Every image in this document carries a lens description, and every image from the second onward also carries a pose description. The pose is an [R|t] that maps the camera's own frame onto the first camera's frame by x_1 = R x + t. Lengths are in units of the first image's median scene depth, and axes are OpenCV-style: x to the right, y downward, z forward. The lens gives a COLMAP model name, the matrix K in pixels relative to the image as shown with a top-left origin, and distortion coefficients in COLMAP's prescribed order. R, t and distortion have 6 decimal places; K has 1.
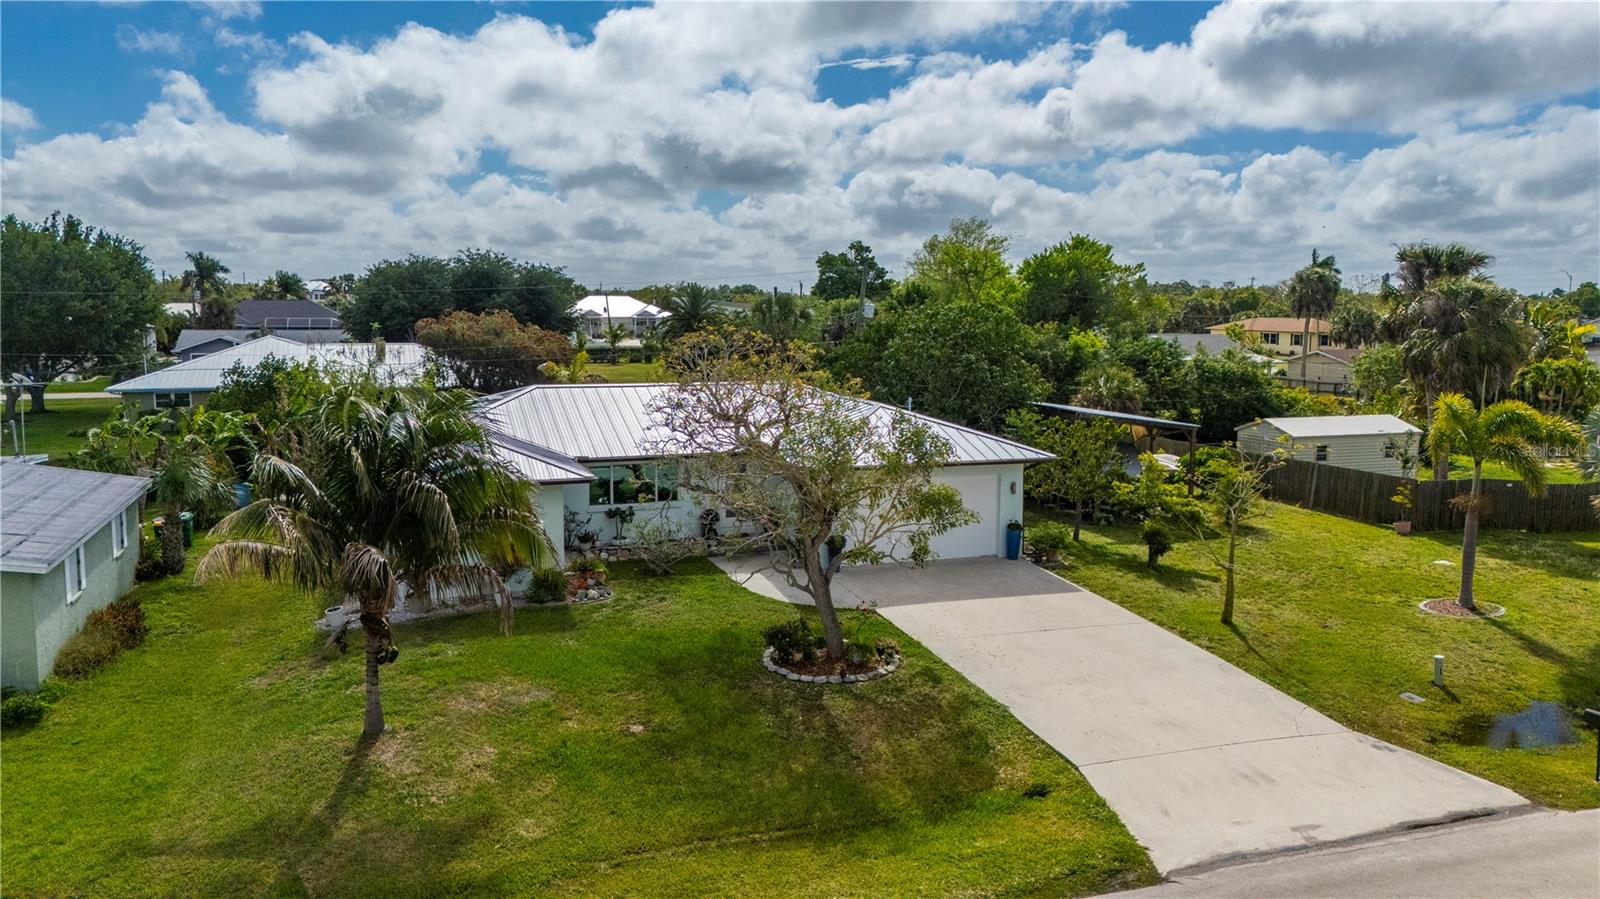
lens RADIAL K [[1185.4, 0, 800.0], [0, 1185.4, 449.5], [0, 0, 1]] dist [0.063355, -0.069429]
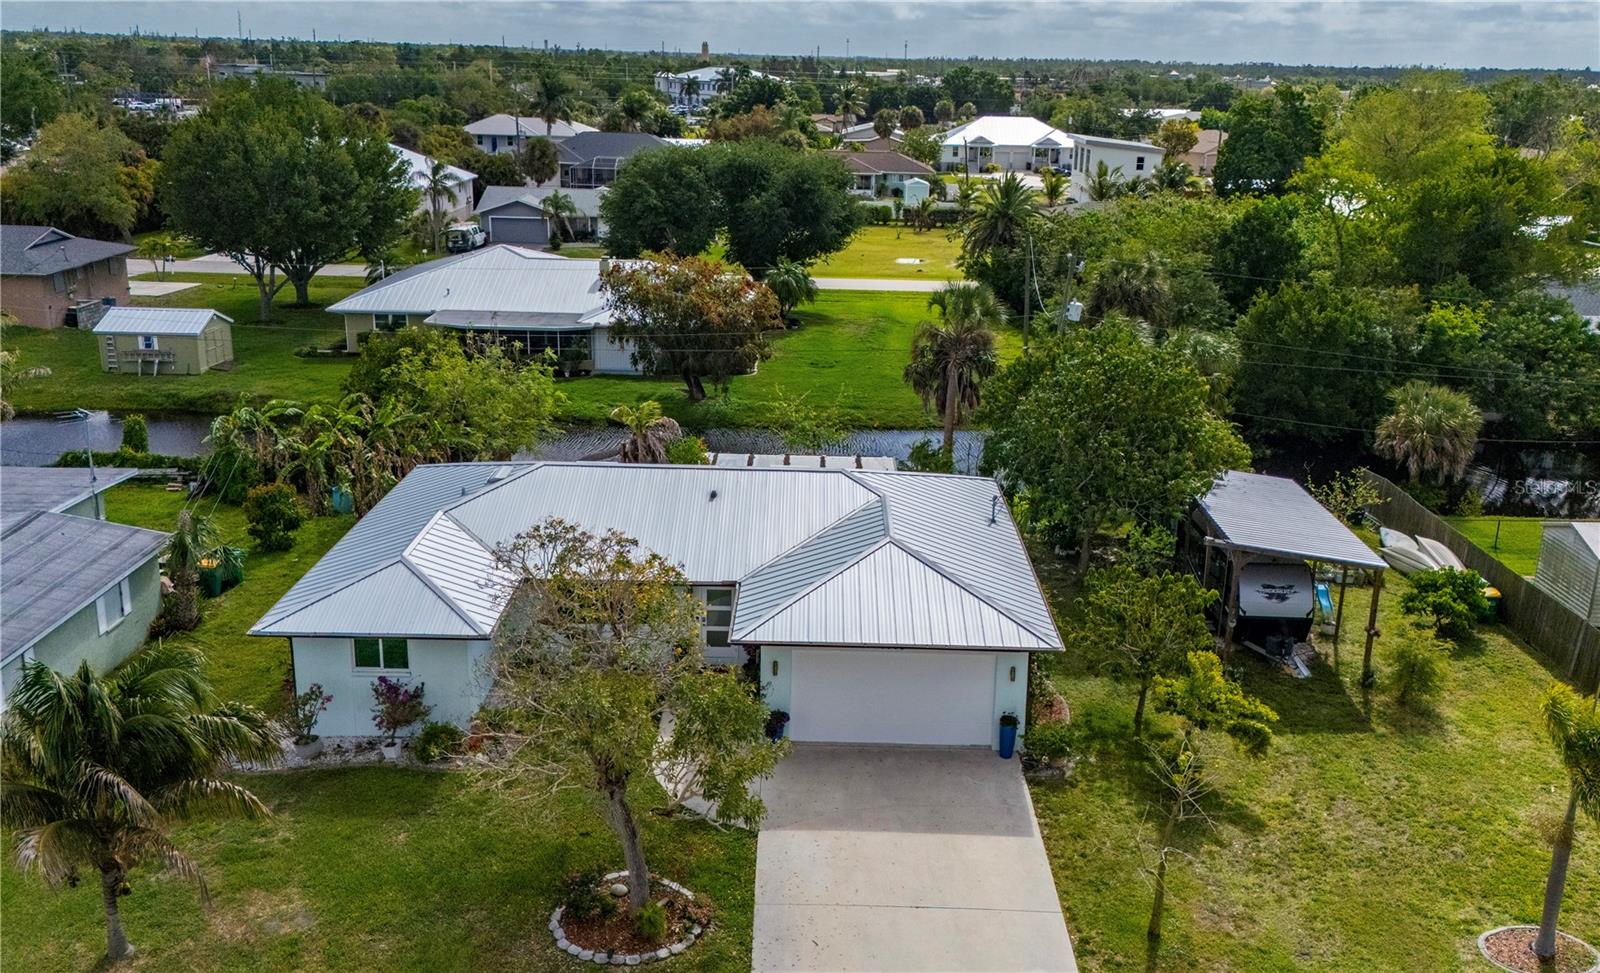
lens RADIAL K [[1424.9, 0, 810.0], [0, 1424.9, 485.7], [0, 0, 1]] dist [0.038274, 0.000164]
pose [[0.942414, 0.109094, -0.316154, 0.170078], [-0.058458, 0.984484, 0.165453, -0.123018], [0.329299, -0.137444, 0.934169, 0.027533]]
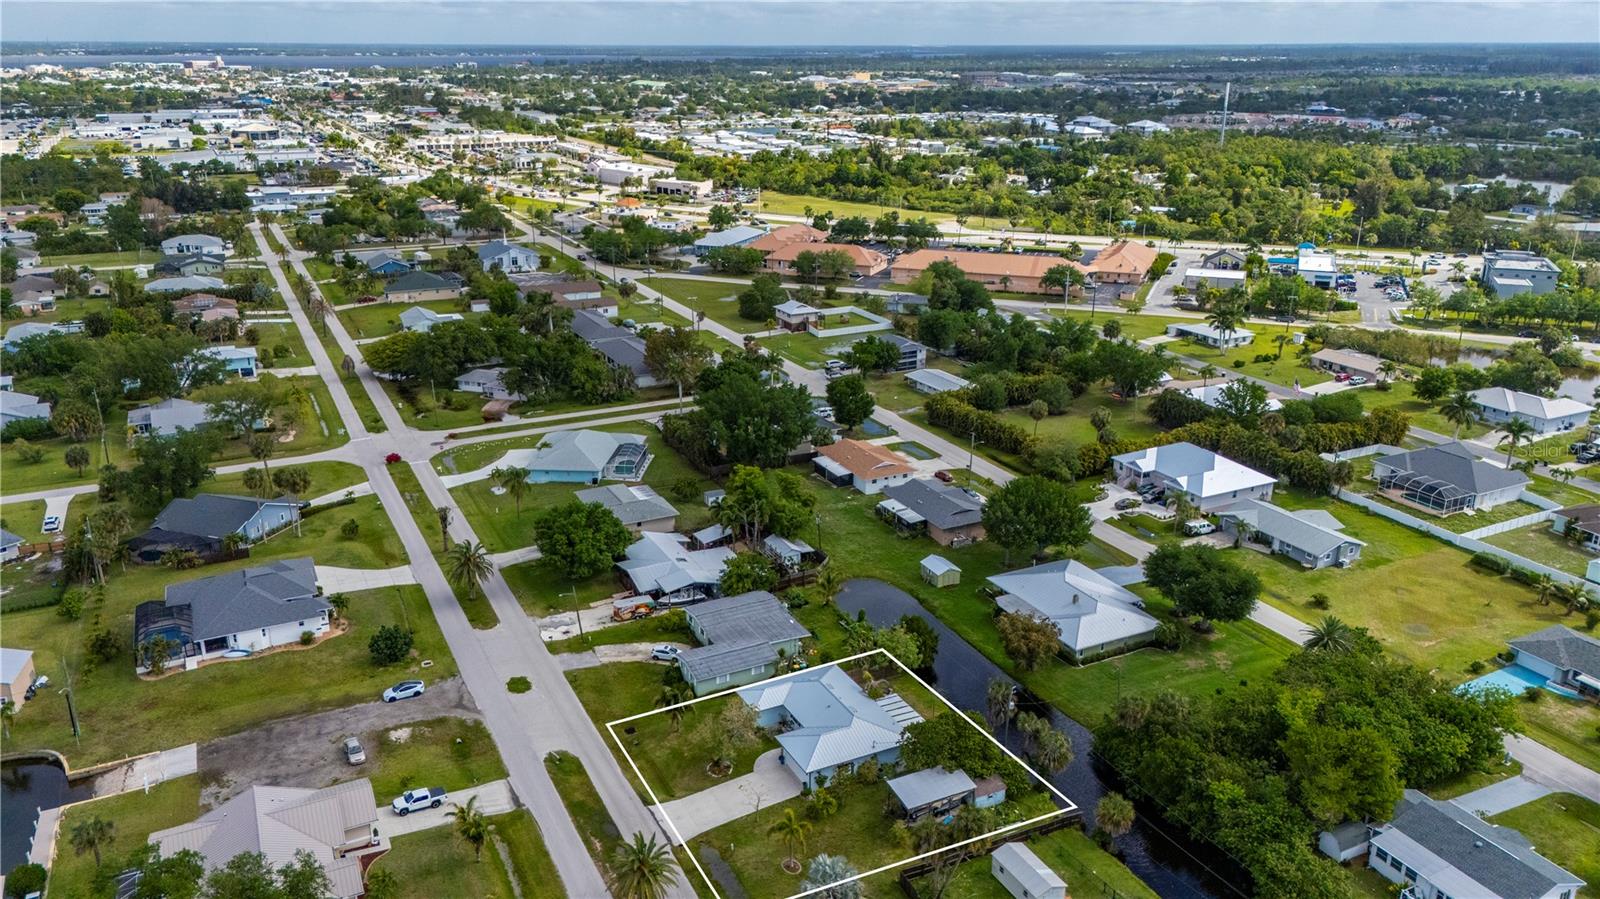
lens RADIAL K [[1185.4, 0, 800.0], [0, 1185.4, 449.5], [0, 0, 1]] dist [0.063355, -0.069429]
pose [[0.145936, 0.331512, -0.932096, 1.707023], [-0.144417, 0.939228, 0.311438, -1.070518], [0.978696, 0.089160, 0.184943, 0.101609]]
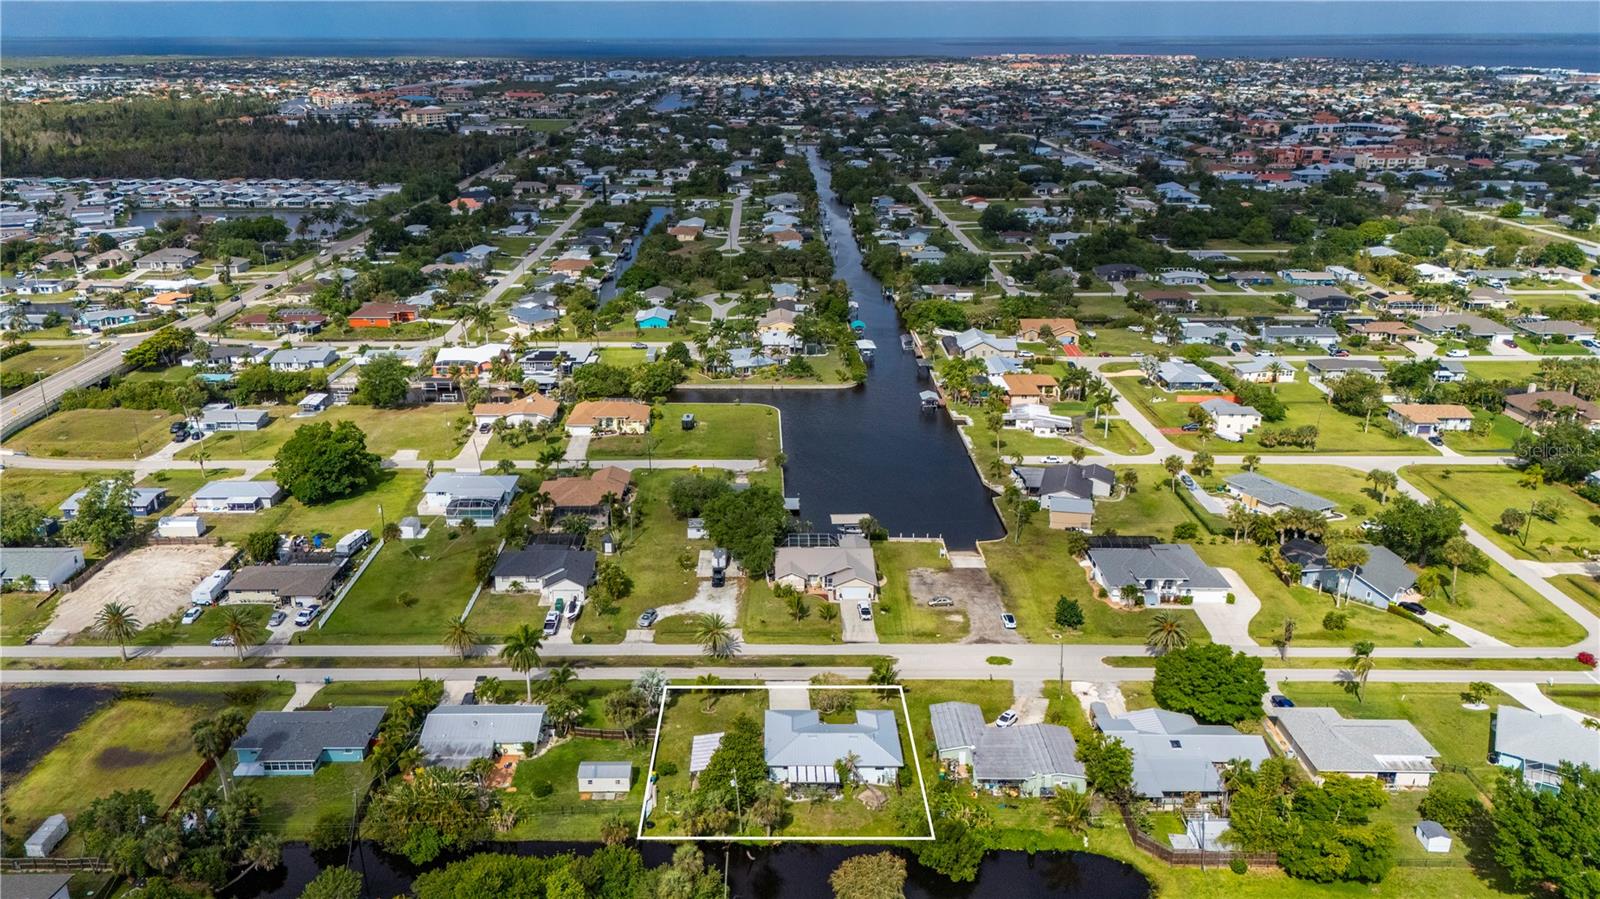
lens RADIAL K [[1172.0, 0, 786.0], [0, 1172.0, 449.8], [0, 0, 1]] dist [0.071831, -0.072485]
pose [[-0.950109, -0.091385, 0.298232, -0.653340], [0.056382, 0.890054, 0.452355, -1.687182], [-0.306781, 0.446601, -0.840495, 2.423097]]
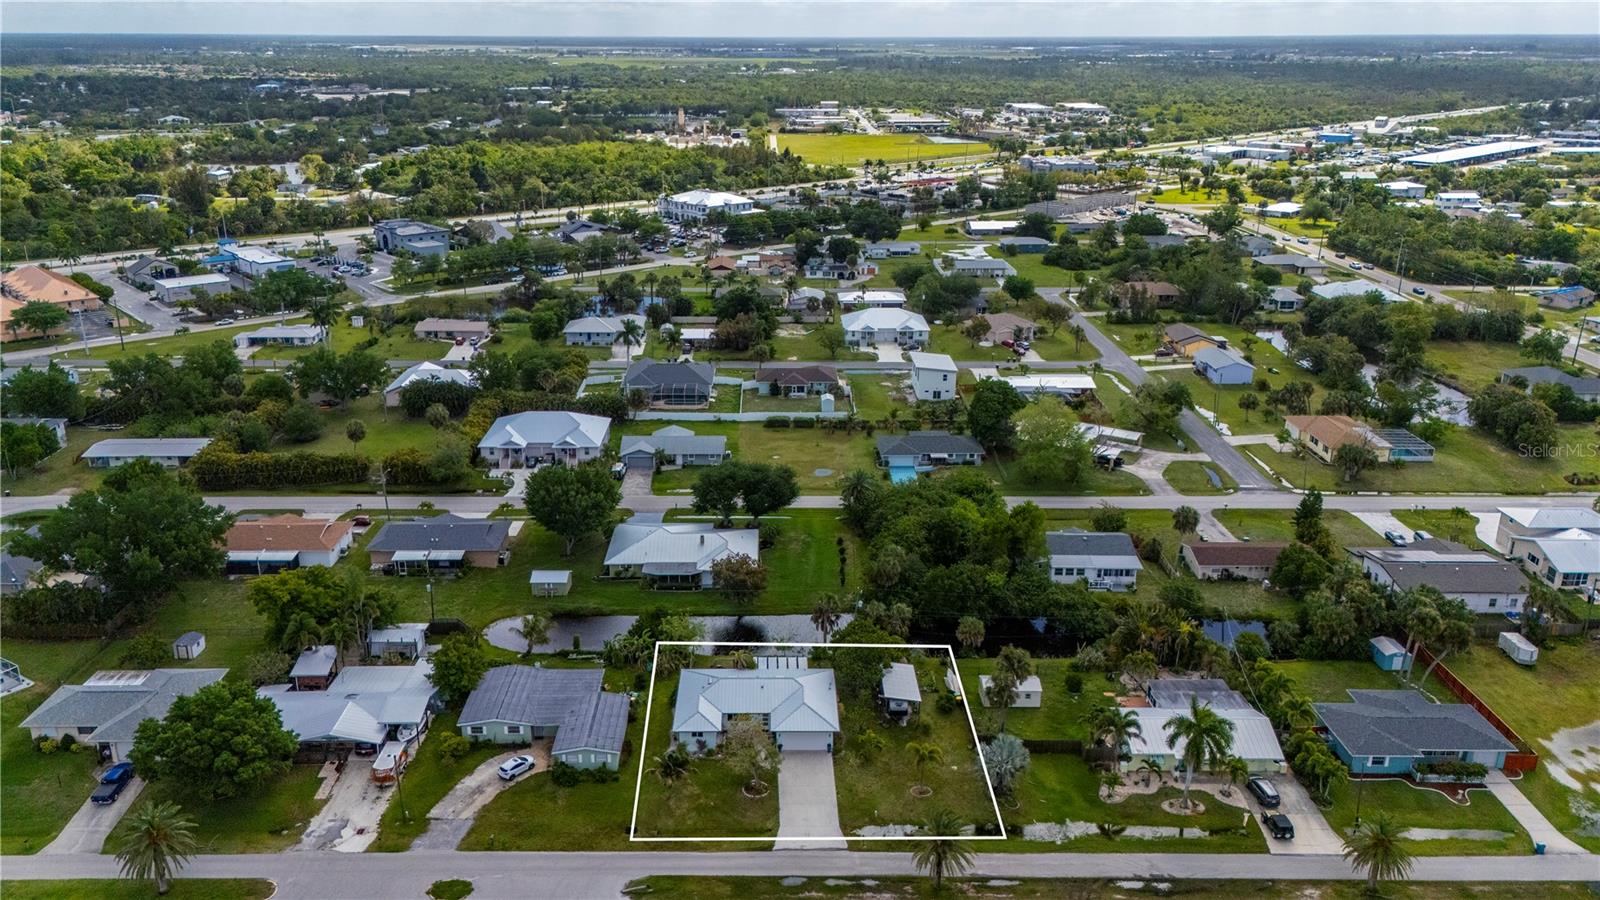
lens RADIAL K [[1185.4, 0, 800.0], [0, 1185.4, 450.0], [0, 0, 1]] dist [0.063355, -0.069429]
pose [[0.953076, 0.112669, -0.280983, 0.550460], [-0.056801, 0.978232, 0.199587, -0.850457], [0.297354, -0.174261, 0.938730, -1.306541]]
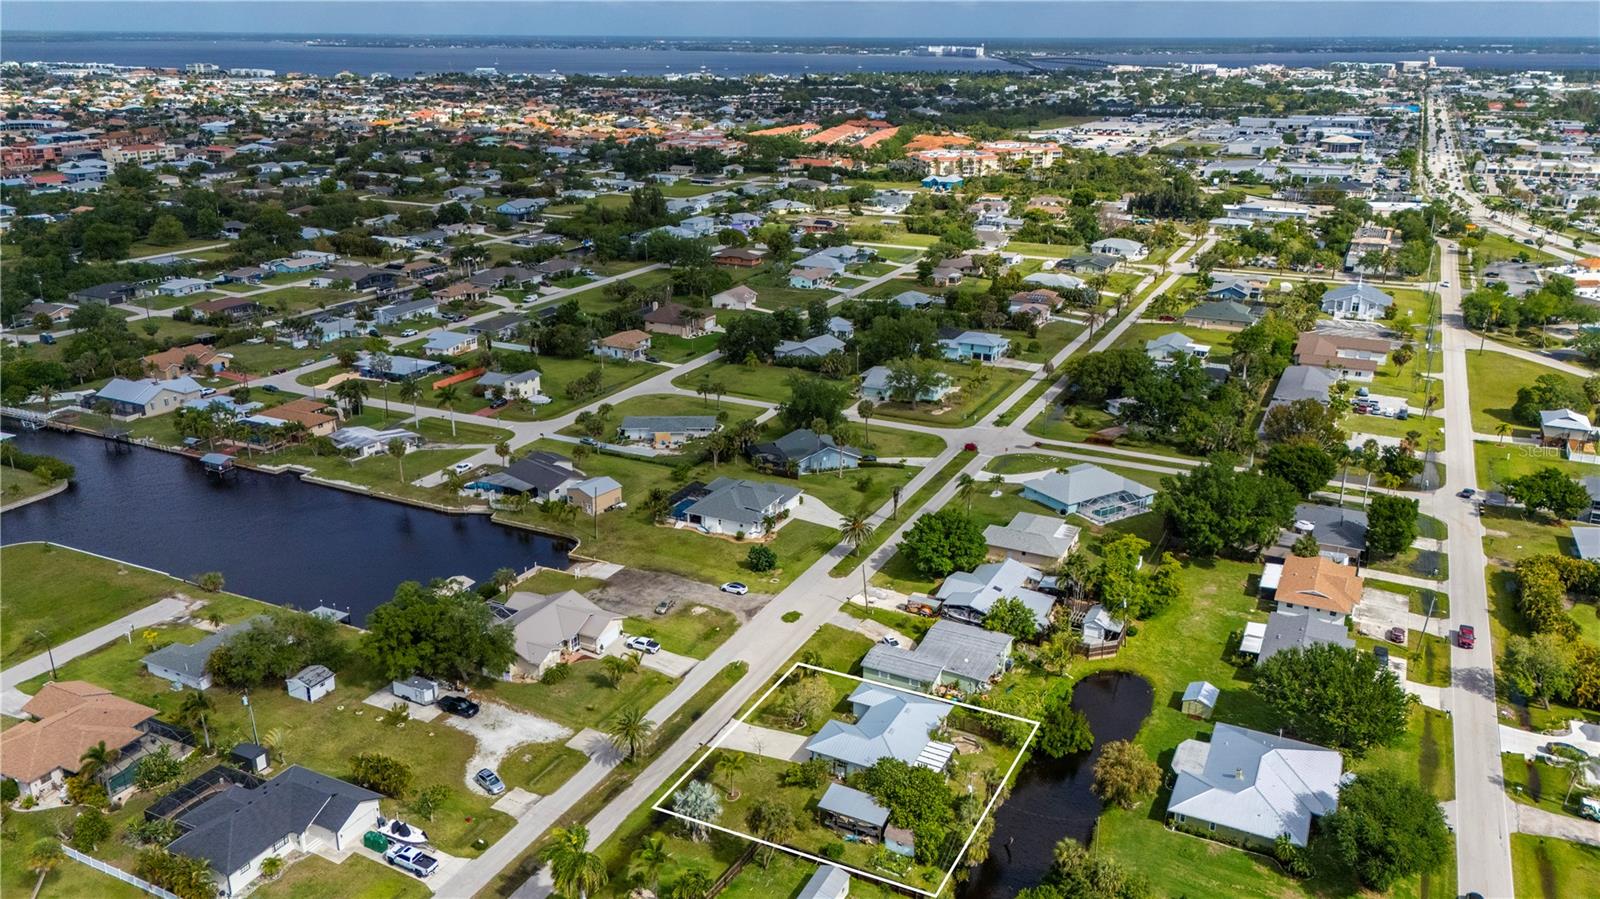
lens RADIAL K [[1172.0, 0, 786.0], [0, 1172.0, 449.8], [0, 0, 1]] dist [0.071831, -0.072485]
pose [[-0.709682, 0.242676, -0.661407, 1.522860], [-0.095773, 0.896857, 0.431828, -1.515859], [0.697982, 0.369805, -0.613242, 1.679418]]
